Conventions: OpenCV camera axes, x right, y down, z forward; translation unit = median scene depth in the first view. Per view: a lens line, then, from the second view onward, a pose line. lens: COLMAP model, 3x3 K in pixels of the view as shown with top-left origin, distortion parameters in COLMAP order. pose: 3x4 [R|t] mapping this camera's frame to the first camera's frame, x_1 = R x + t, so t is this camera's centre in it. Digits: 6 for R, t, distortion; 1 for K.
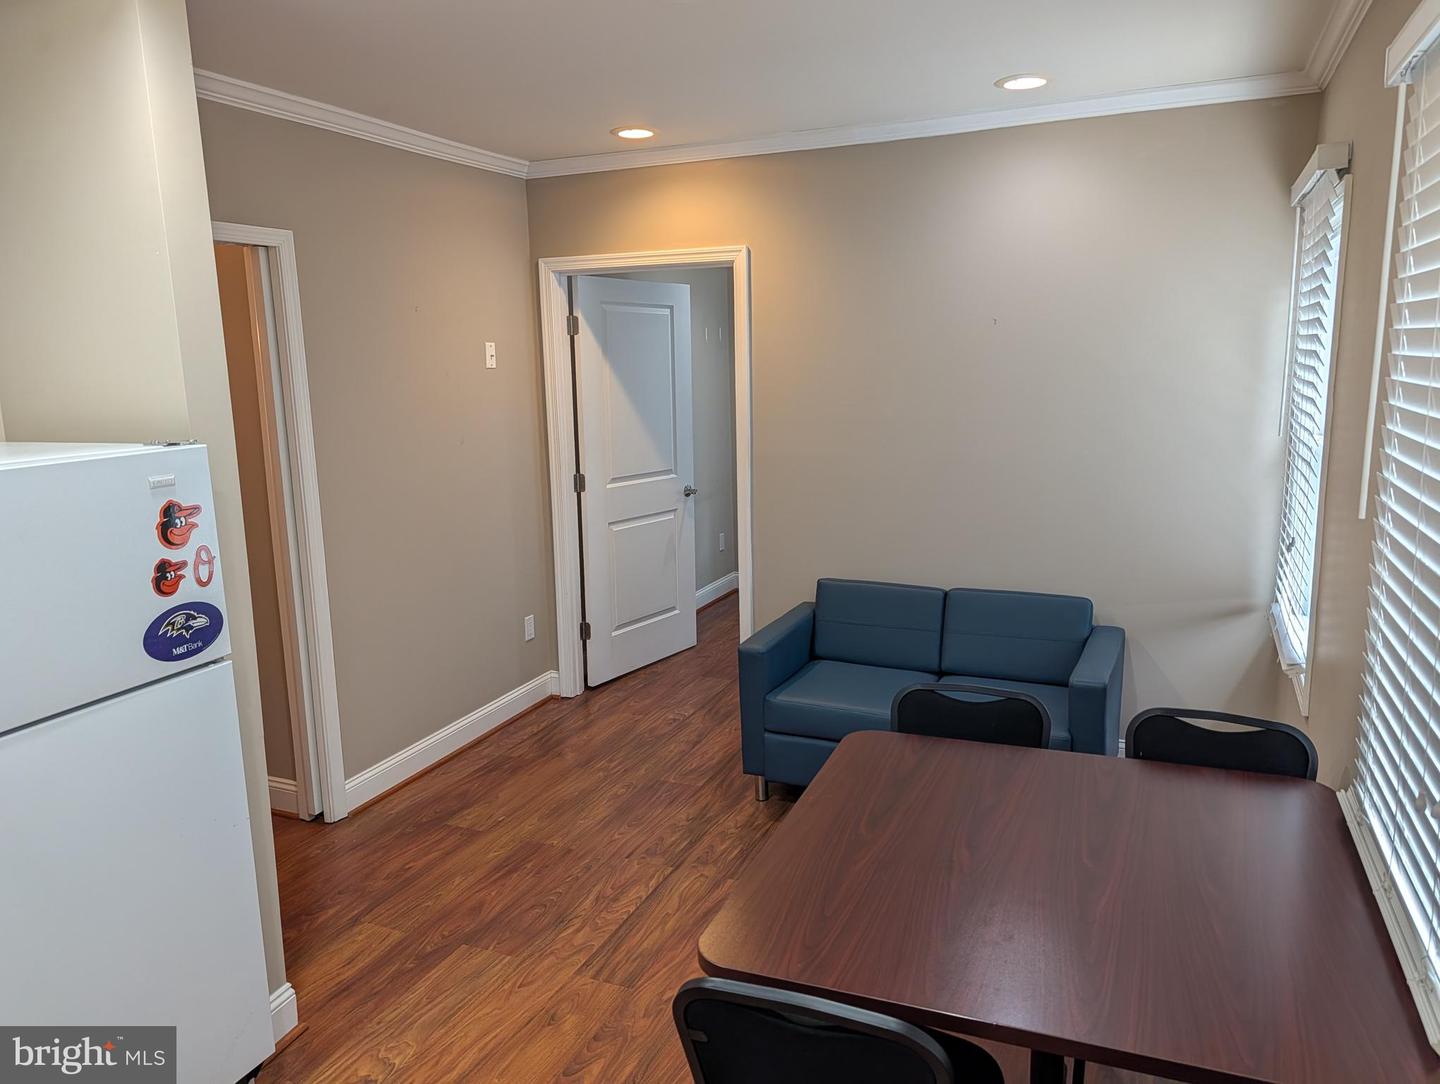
lens RADIAL K [[1043.5, 0, 719.0], [0, 1043.5, 541.6], [0, 0, 1]] dist [0.027075, 0.002712]
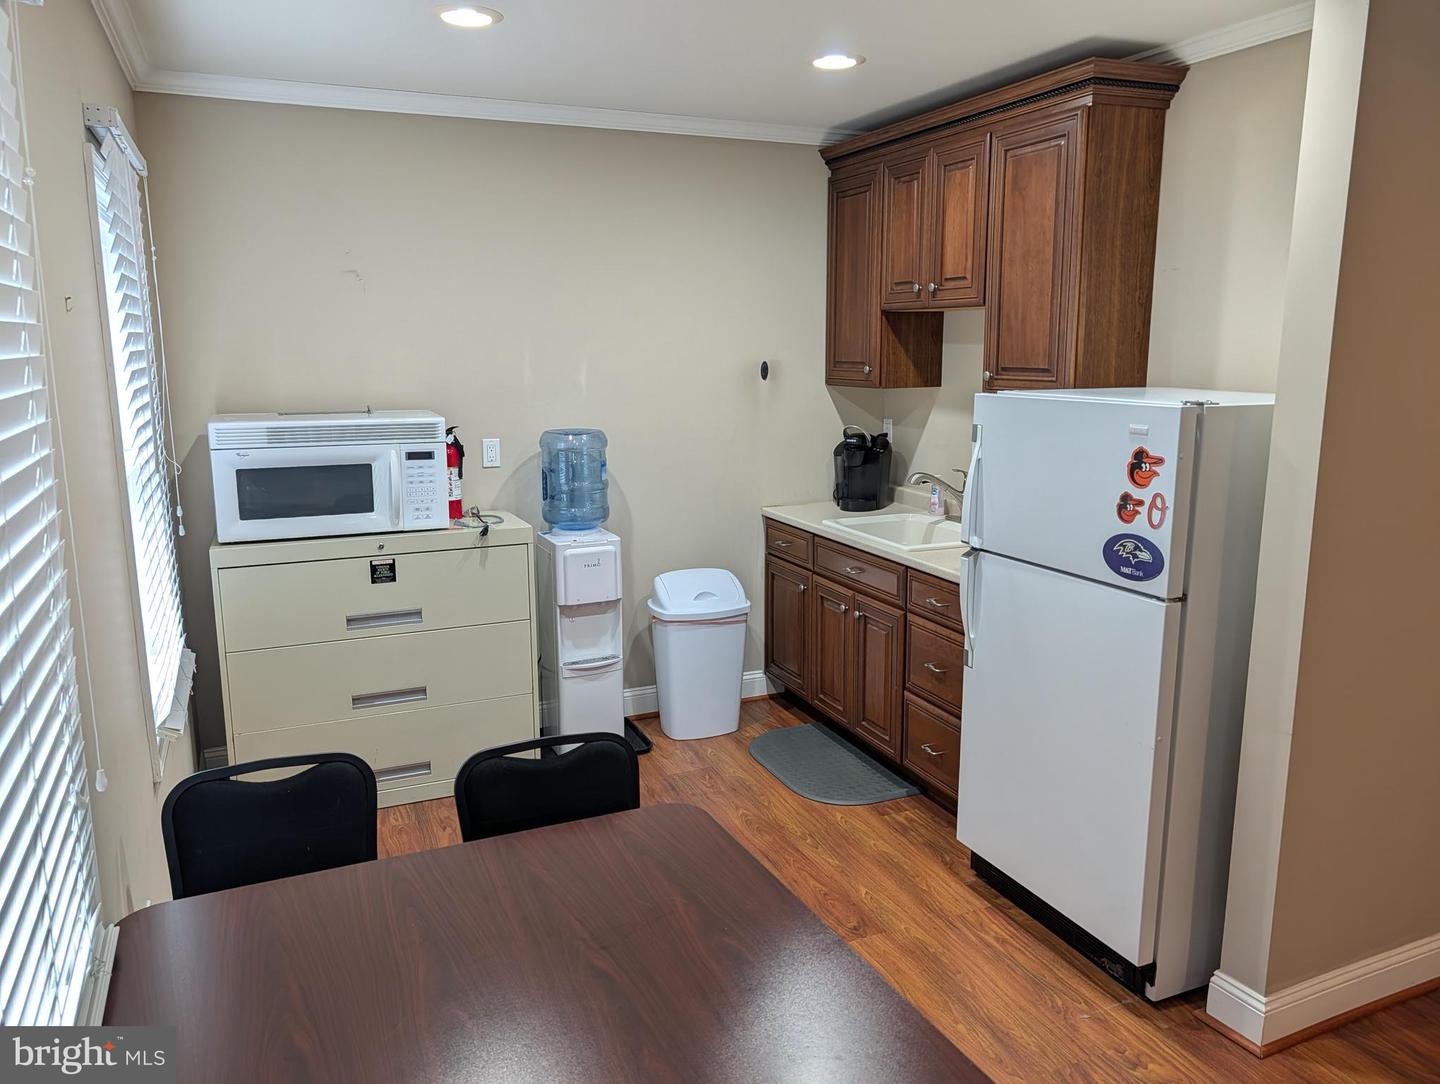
lens RADIAL K [[1043.5, 0, 720.5], [0, 1043.5, 538.8], [0, 0, 1]] dist [0.027075, 0.002712]
pose [[-0.676067, 0.161227, -0.718985, 0.662059], [-0.118161, 0.939417, 0.321765, -0.262678], [0.727304, 0.302491, -0.616059, 1.389368]]
